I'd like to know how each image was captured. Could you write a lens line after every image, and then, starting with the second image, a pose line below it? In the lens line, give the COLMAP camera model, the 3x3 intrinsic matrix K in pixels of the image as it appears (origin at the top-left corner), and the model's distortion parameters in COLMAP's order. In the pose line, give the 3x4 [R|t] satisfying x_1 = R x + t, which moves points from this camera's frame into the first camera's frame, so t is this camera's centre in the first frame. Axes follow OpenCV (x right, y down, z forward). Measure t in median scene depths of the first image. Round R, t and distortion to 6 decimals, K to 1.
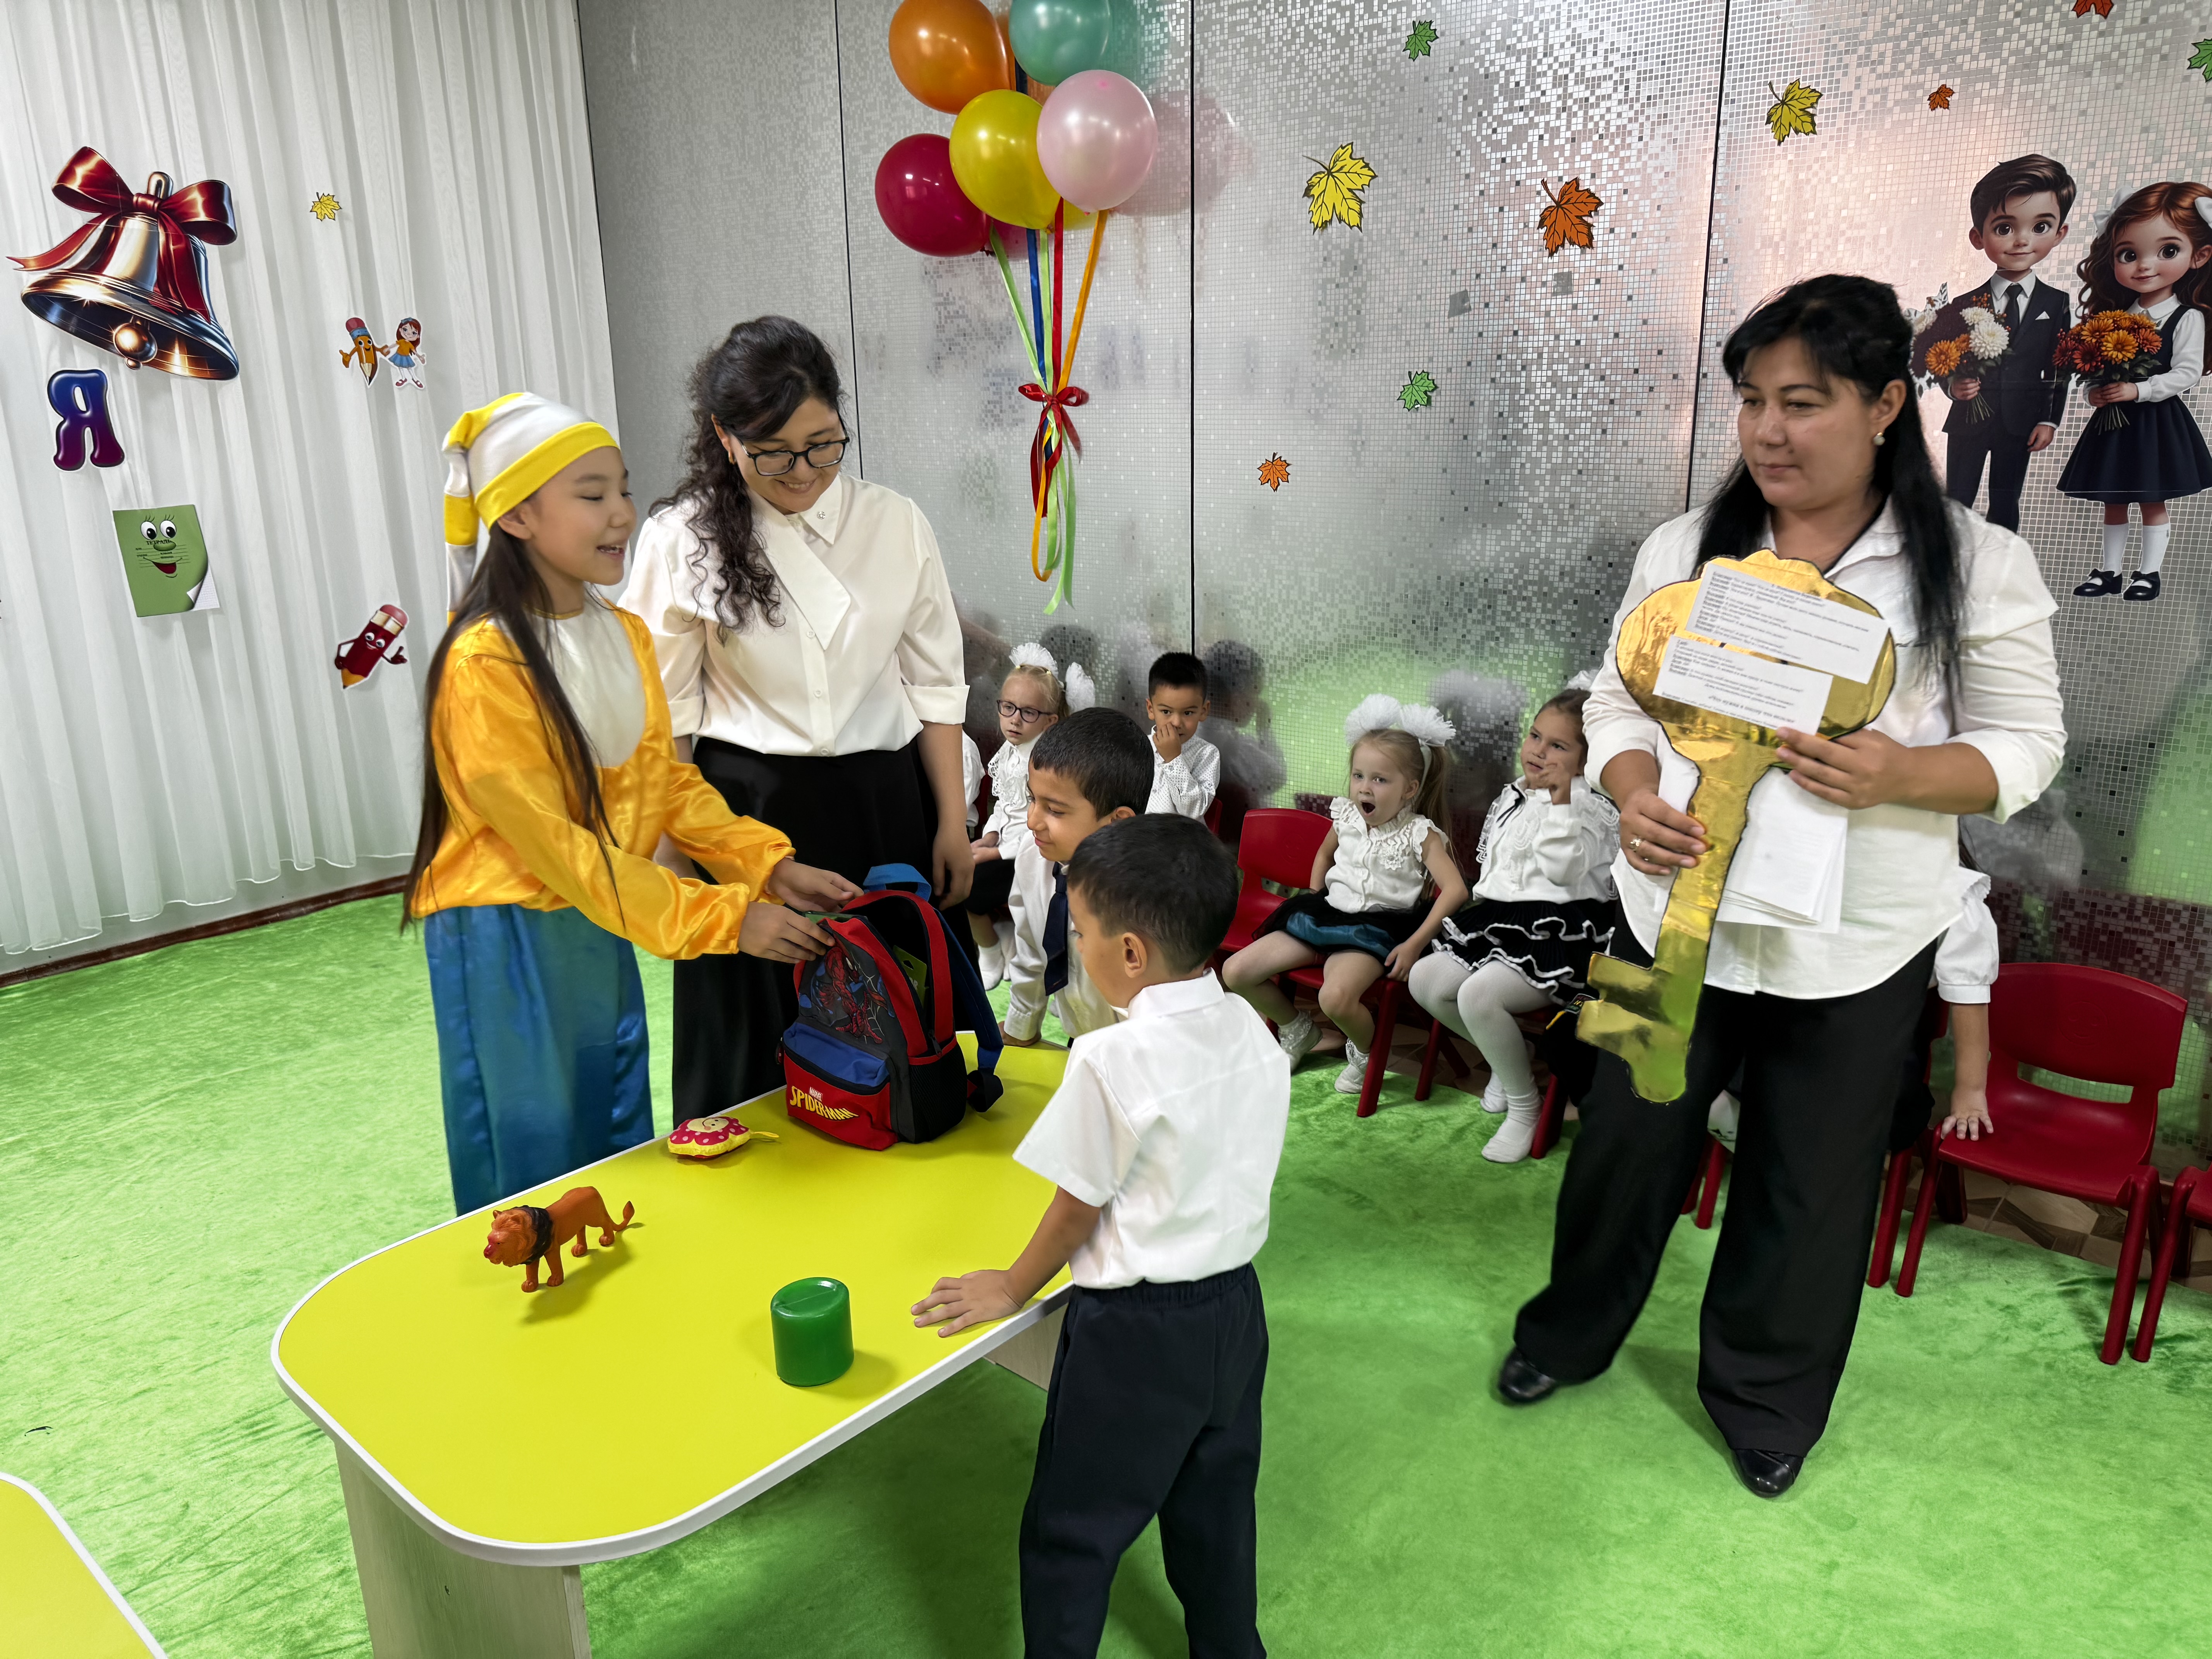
lens RADIAL K [[1580.2, 0, 1107.4], [0, 1580.2, 835.8], [0, 0, 1]] dist [0.031845, -0.031416]
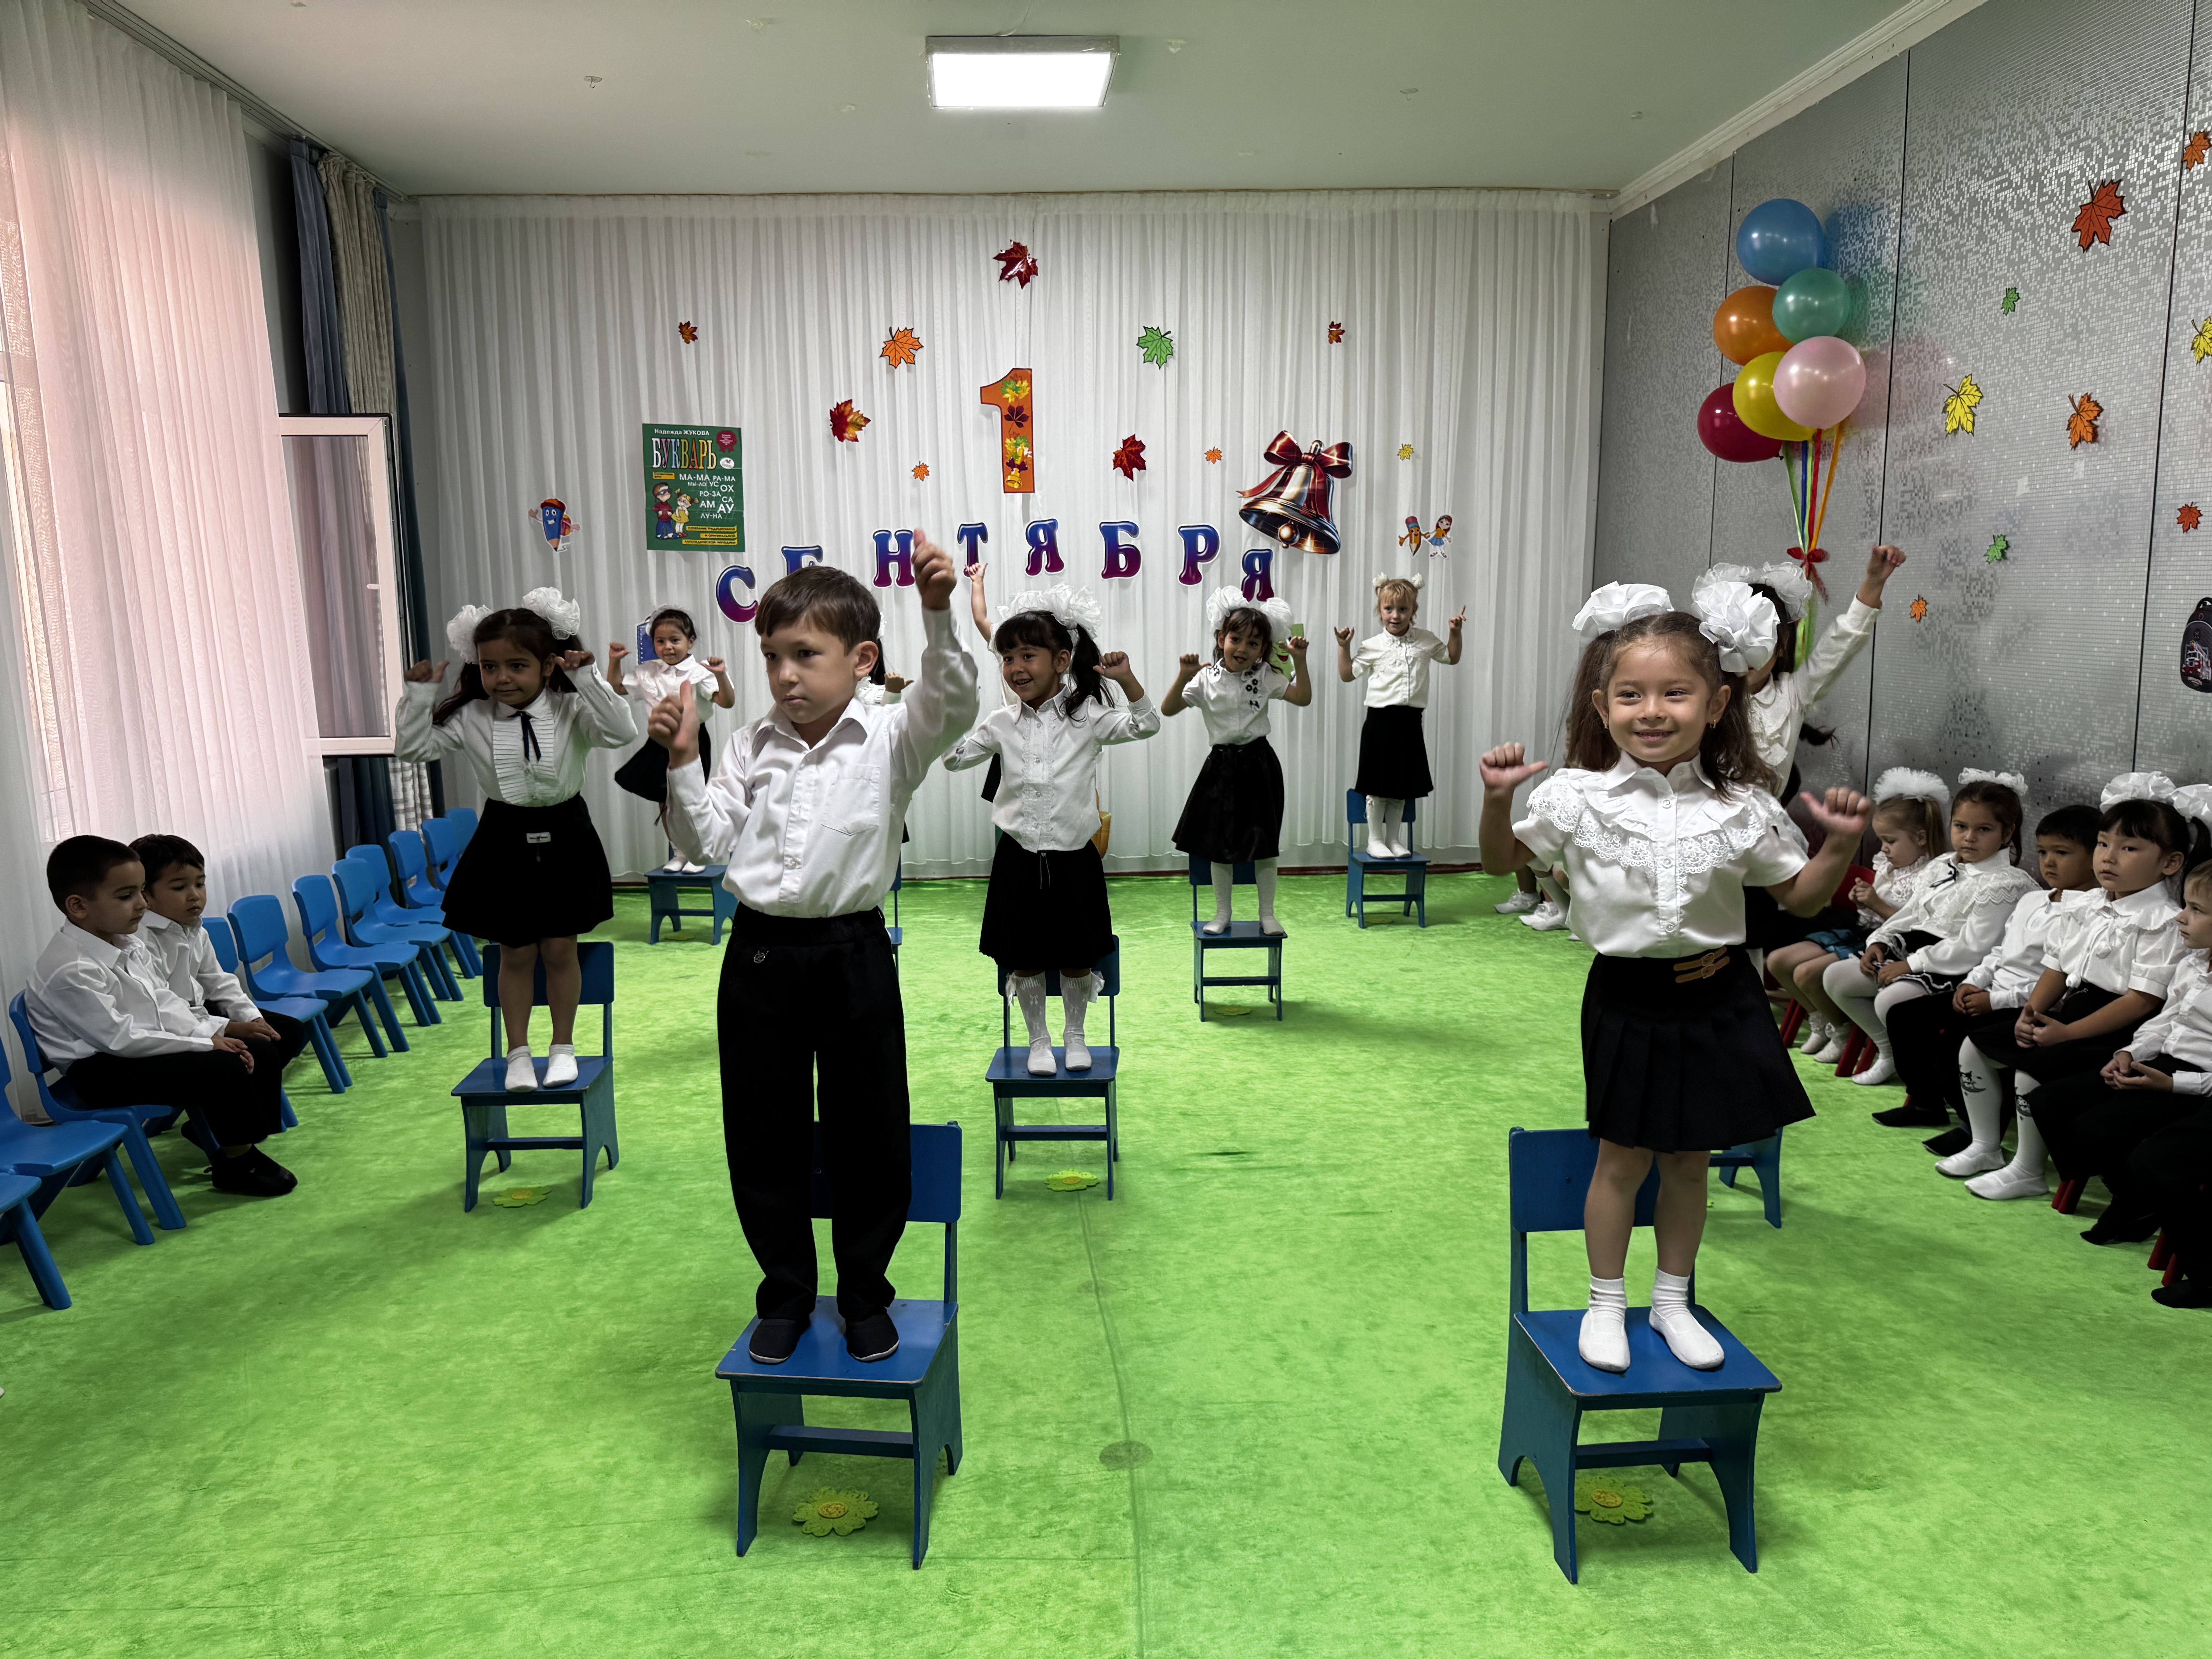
lens RADIAL K [[1541.7, 0, 1102.7], [0, 1541.7, 877.2], [0, 0, 1]] dist [0.039660, -0.060018]
pose [[0.695788, 0.141568, -0.704157, 0.541263], [-0.204129, 0.978932, -0.004892, 0.125878], [0.688629, 0.147143, 0.710027, -0.341652]]
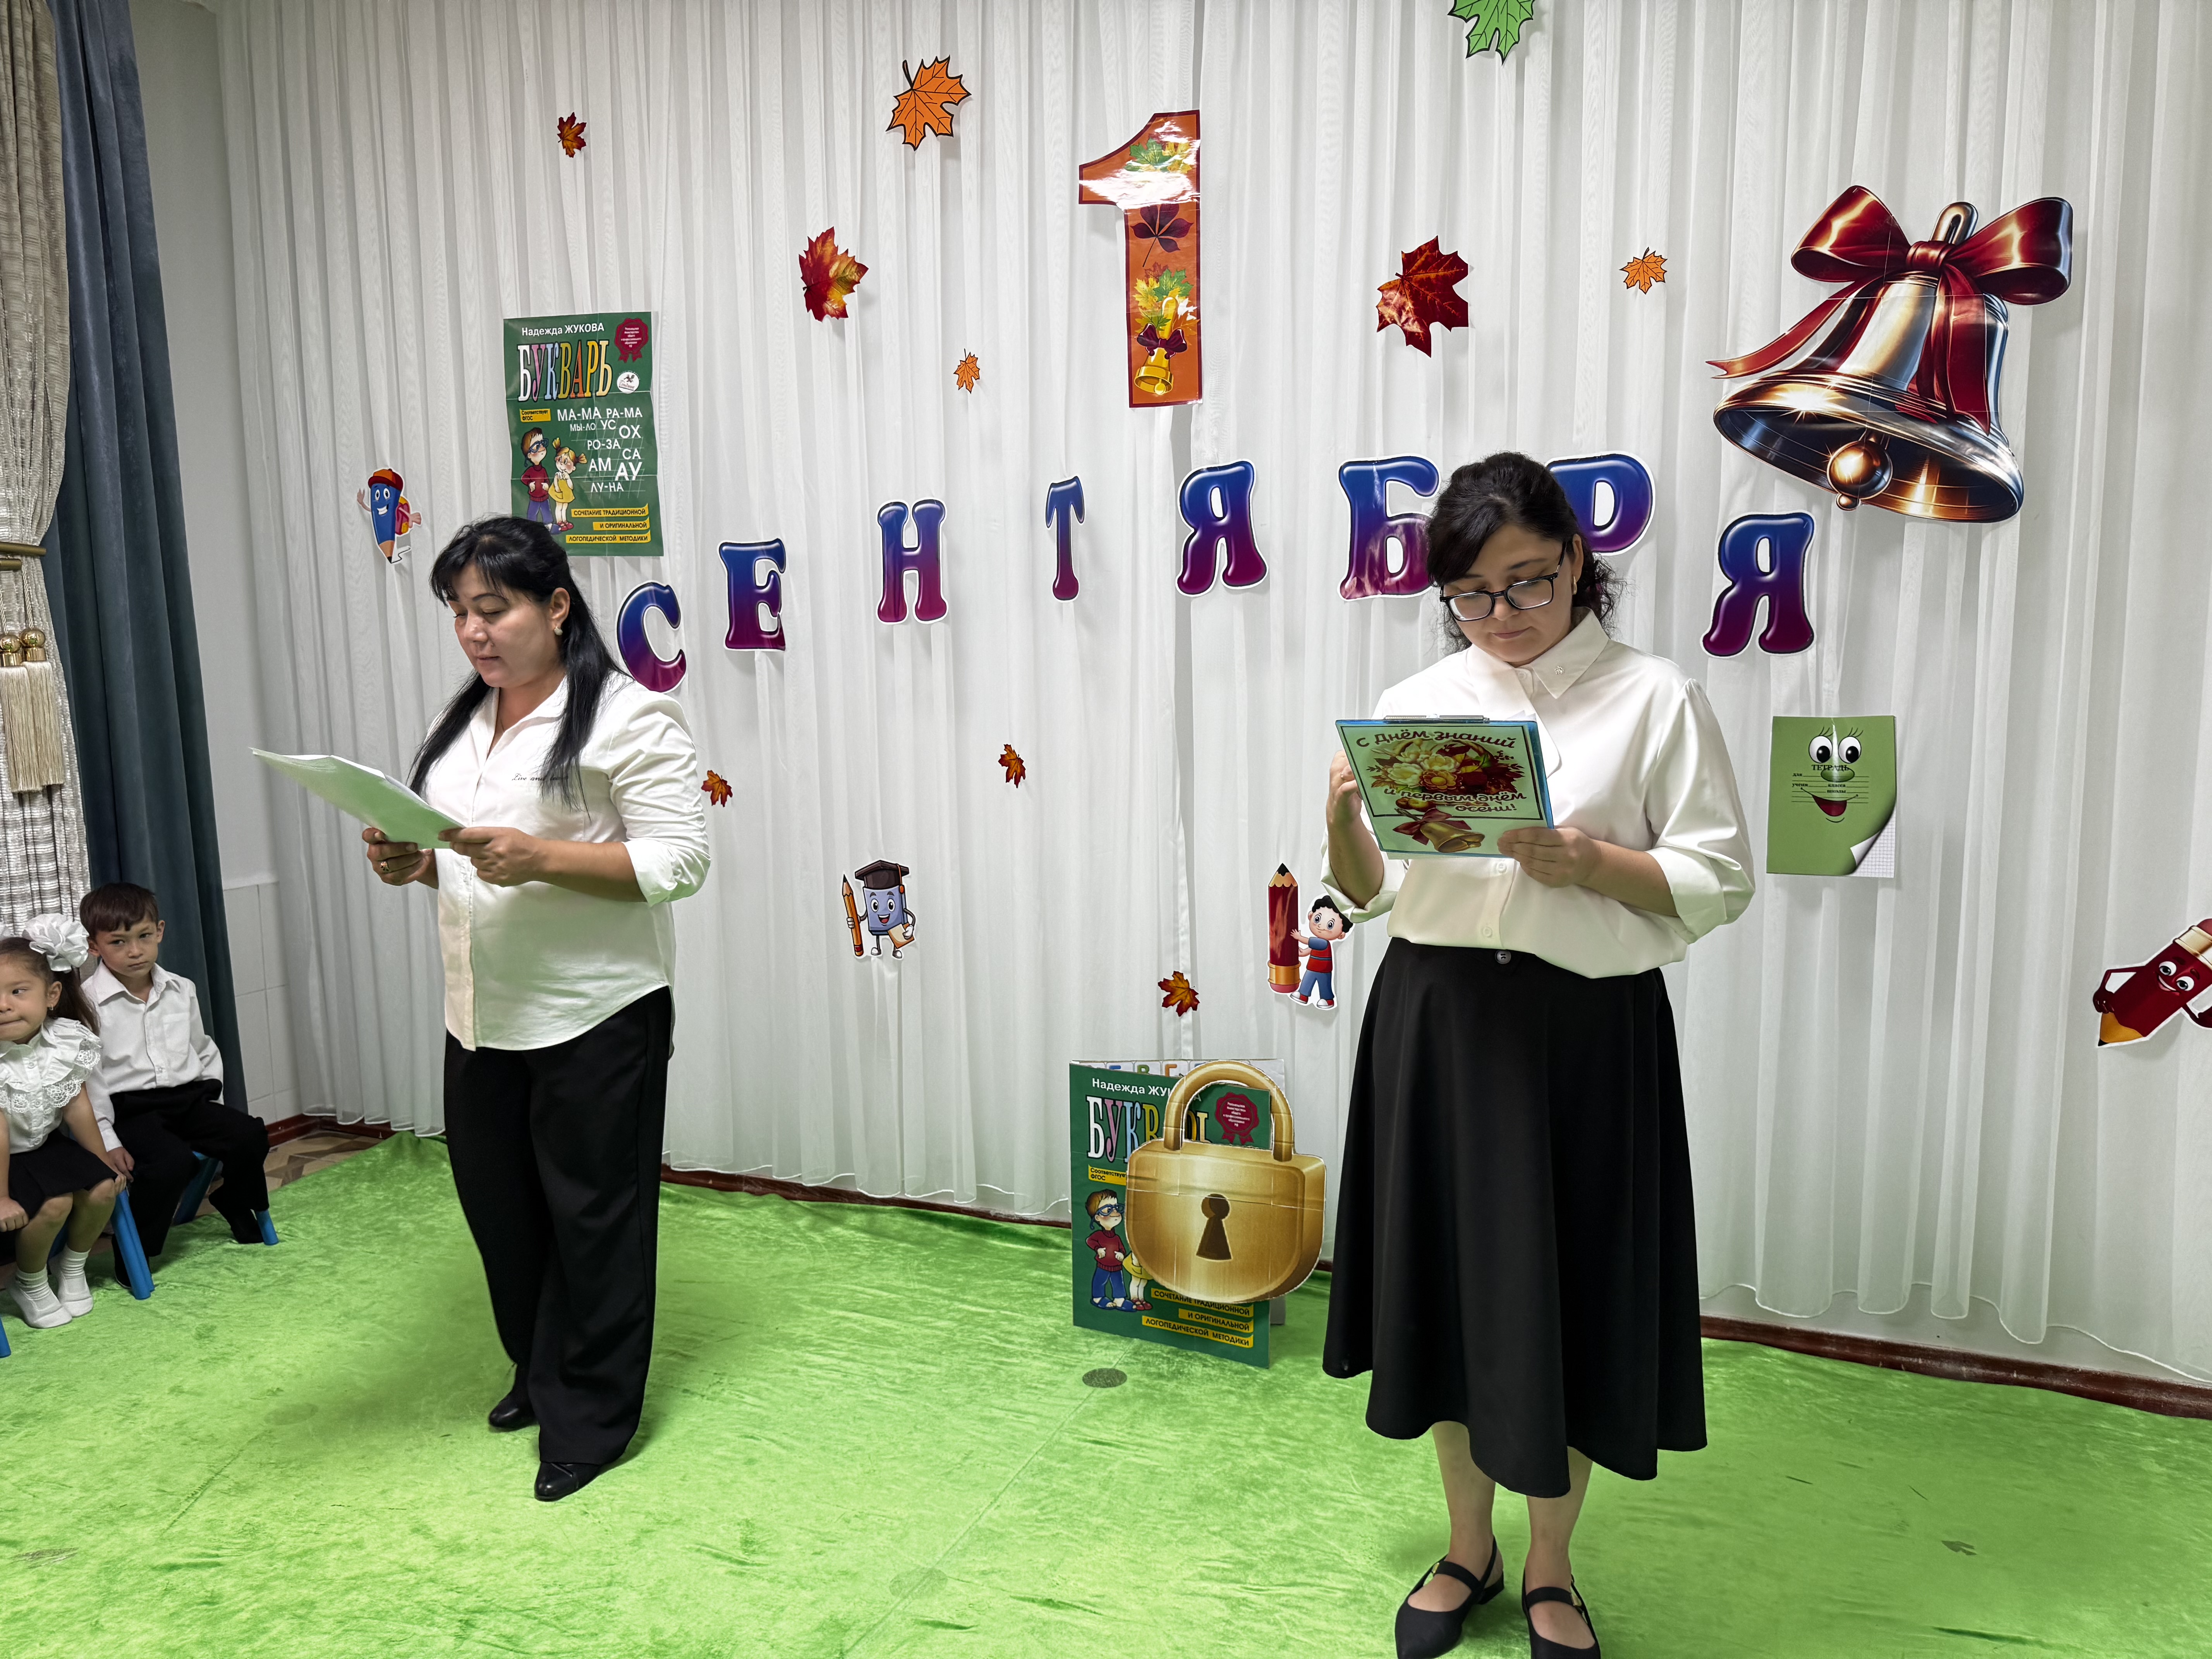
lens RADIAL K [[1580.2, 0, 1107.4], [0, 1580.2, 835.8], [0, 0, 1]] dist [0.031845, -0.031416]
pose [[0.307495, 0.136159, -0.941758, -0.068322], [-0.258079, 0.964546, 0.055188, -0.121303], [0.915883, 0.226078, 0.331733, 0.536239]]
